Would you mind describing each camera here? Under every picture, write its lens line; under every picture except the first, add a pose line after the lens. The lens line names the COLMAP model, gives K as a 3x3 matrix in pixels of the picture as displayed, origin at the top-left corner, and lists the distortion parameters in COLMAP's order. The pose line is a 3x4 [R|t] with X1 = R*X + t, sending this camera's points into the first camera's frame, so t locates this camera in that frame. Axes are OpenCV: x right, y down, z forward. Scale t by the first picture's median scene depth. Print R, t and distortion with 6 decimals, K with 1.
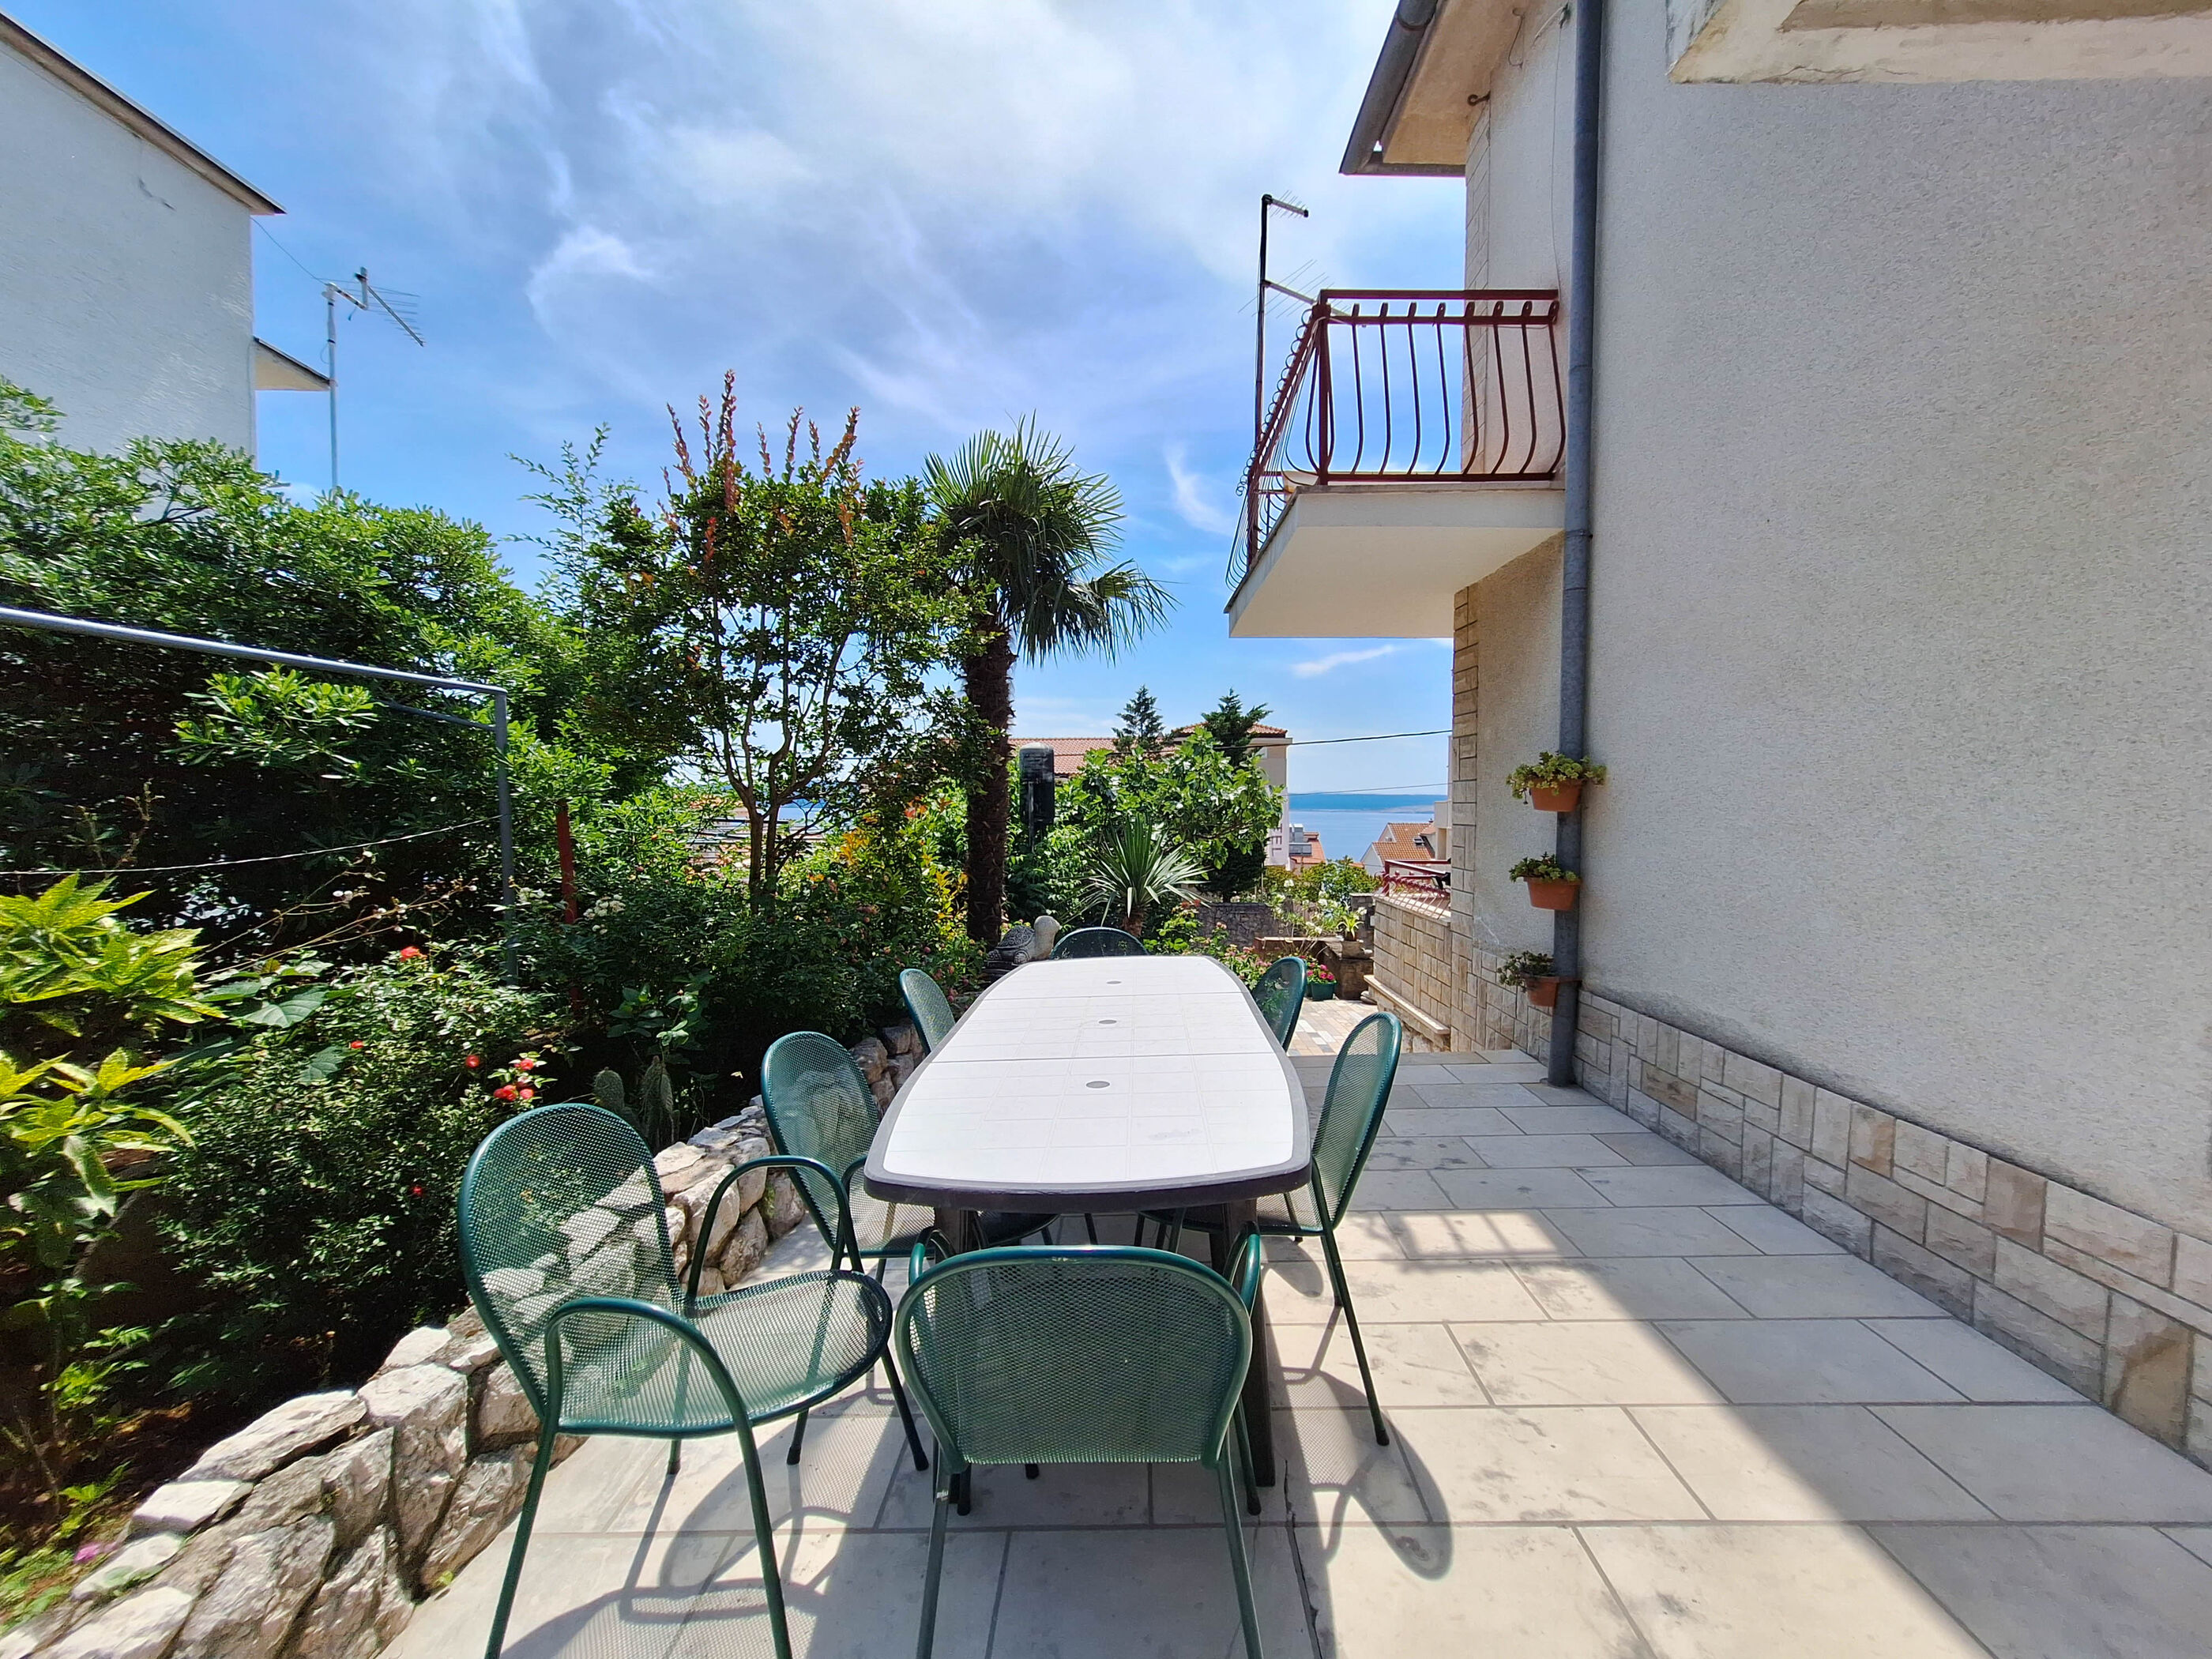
lens RADIAL K [[890.1, 0, 1119.9], [0, 890.1, 828.1], [0, 0, 1]] dist [-0.006414, 0.003162]
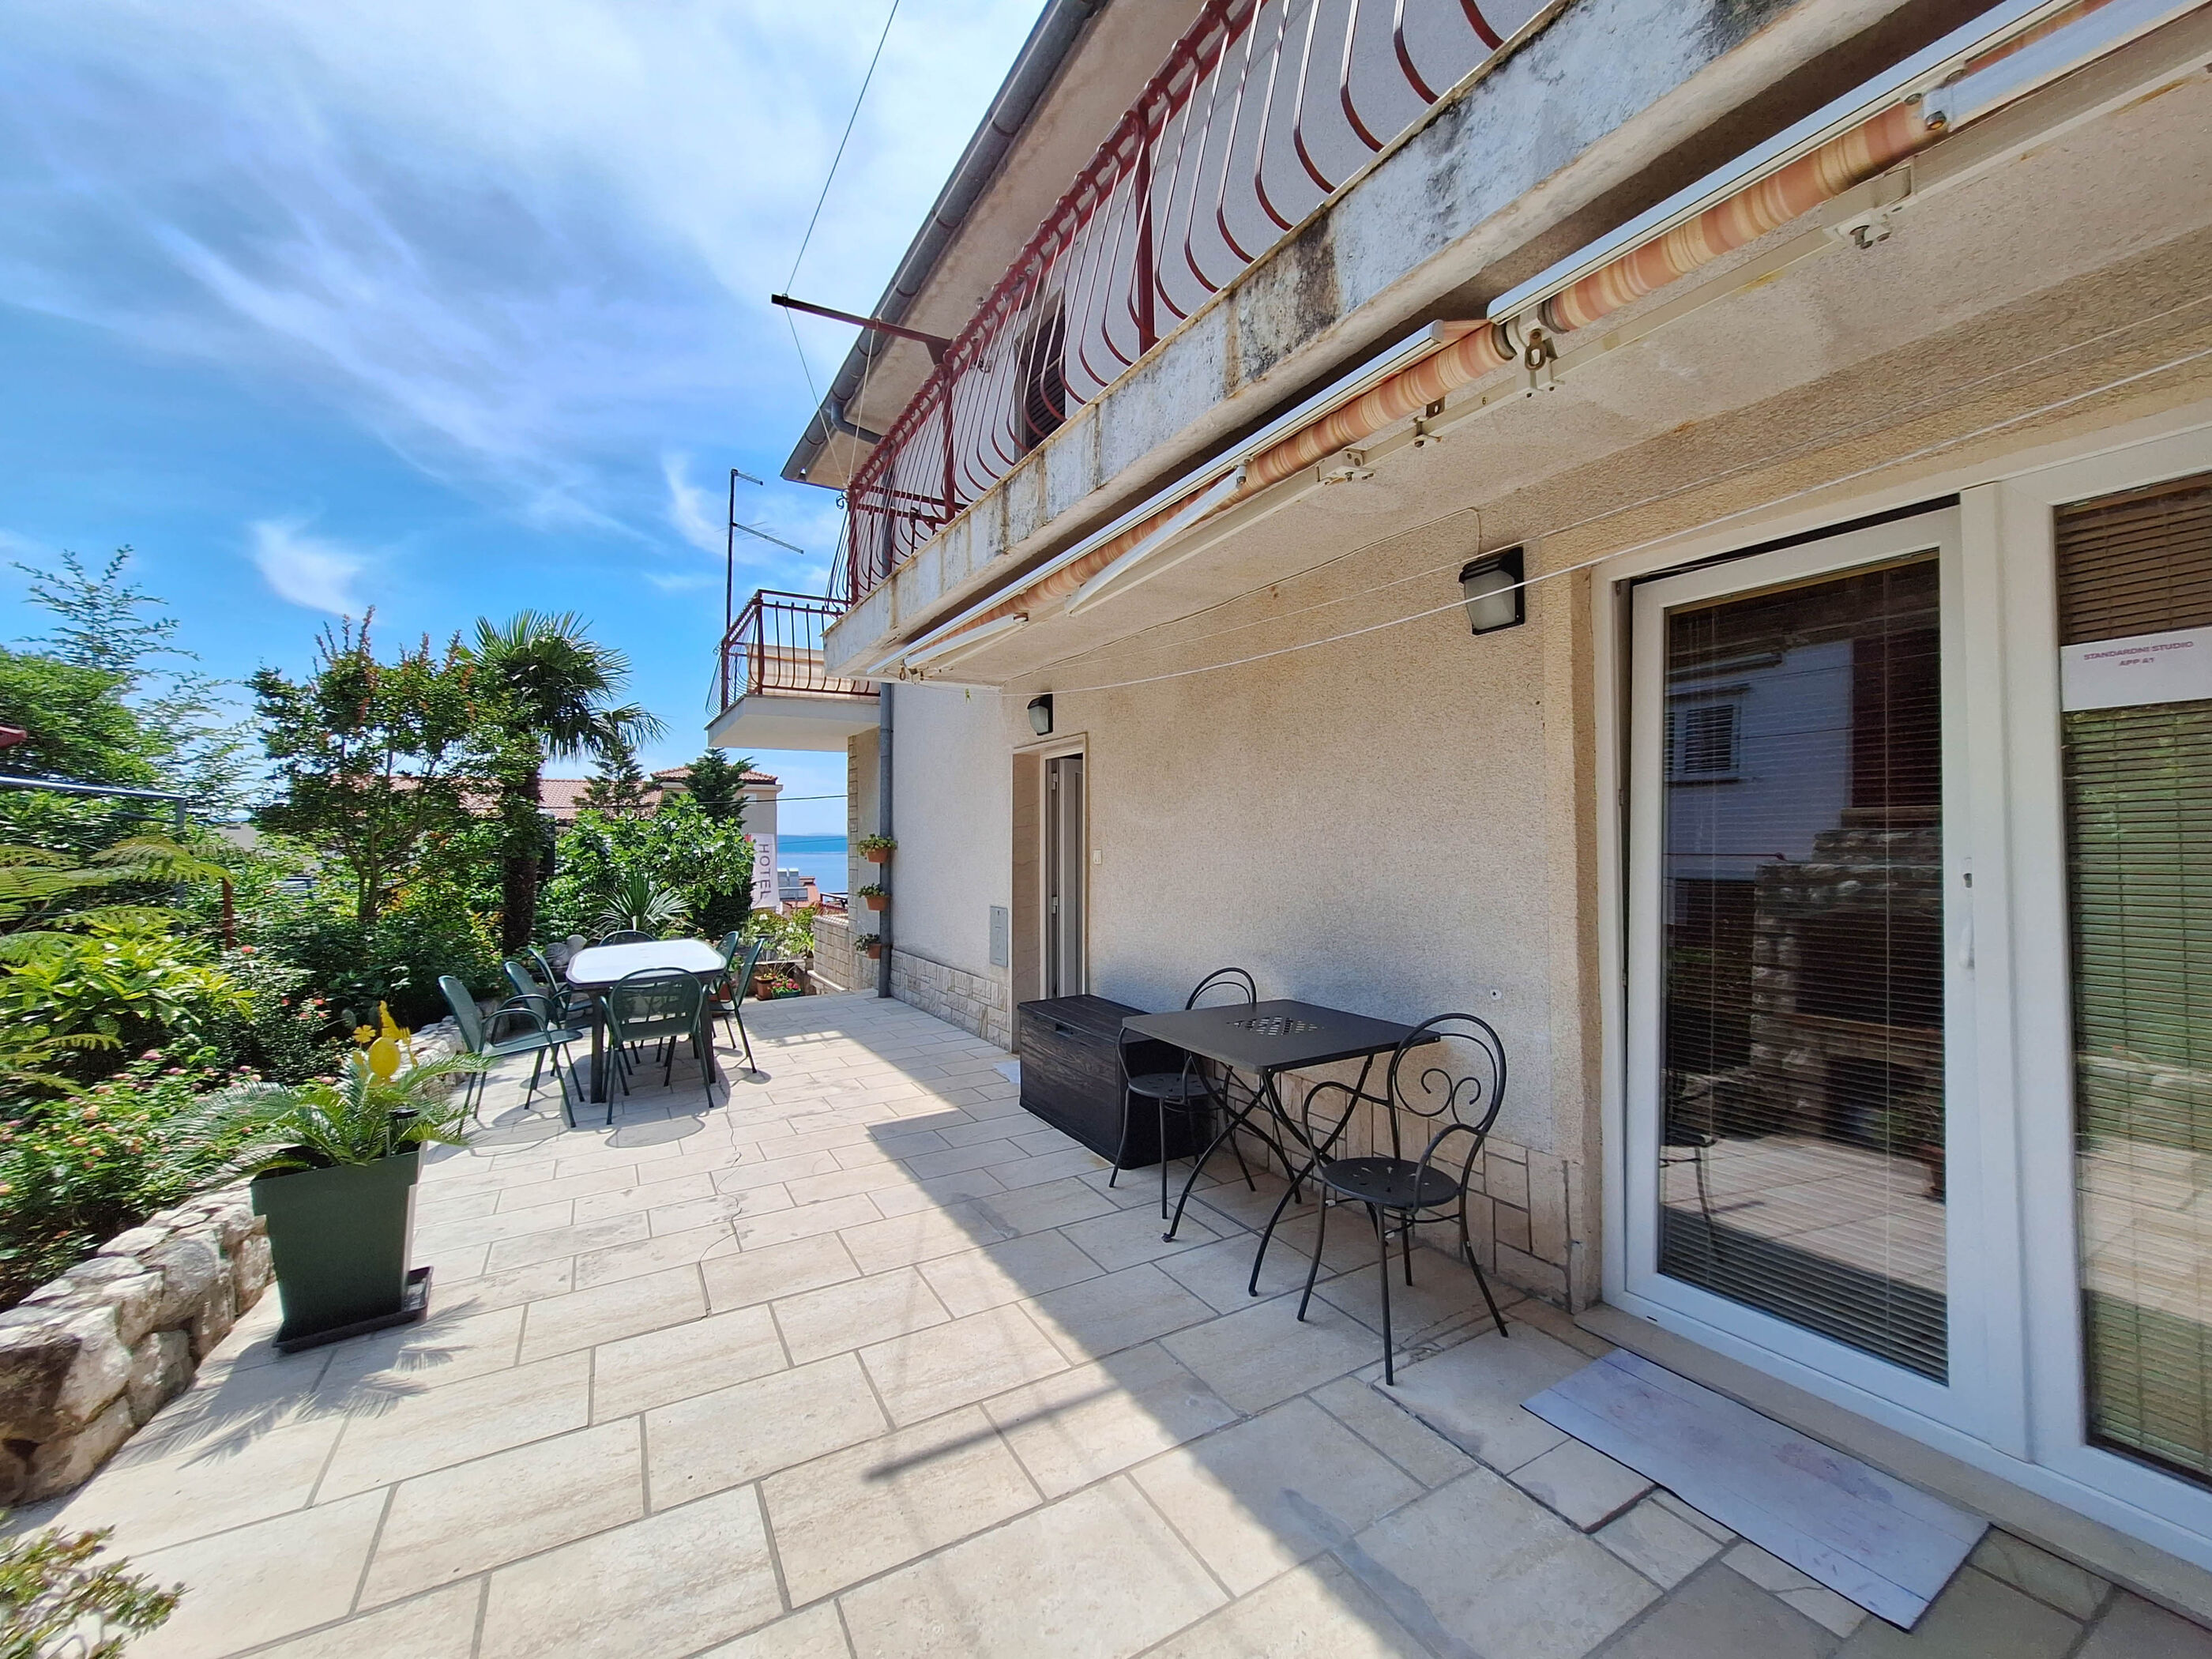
lens RADIAL K [[890.1, 0, 1121.8], [0, 890.1, 824.0], [0, 0, 1]] dist [-0.006414, 0.003162]
pose [[0.853229, 0.003784, 0.521522, -0.040805], [0.023274, 0.998701, -0.045323, -0.000883], [-0.521016, 0.050809, 0.852033, -0.414027]]
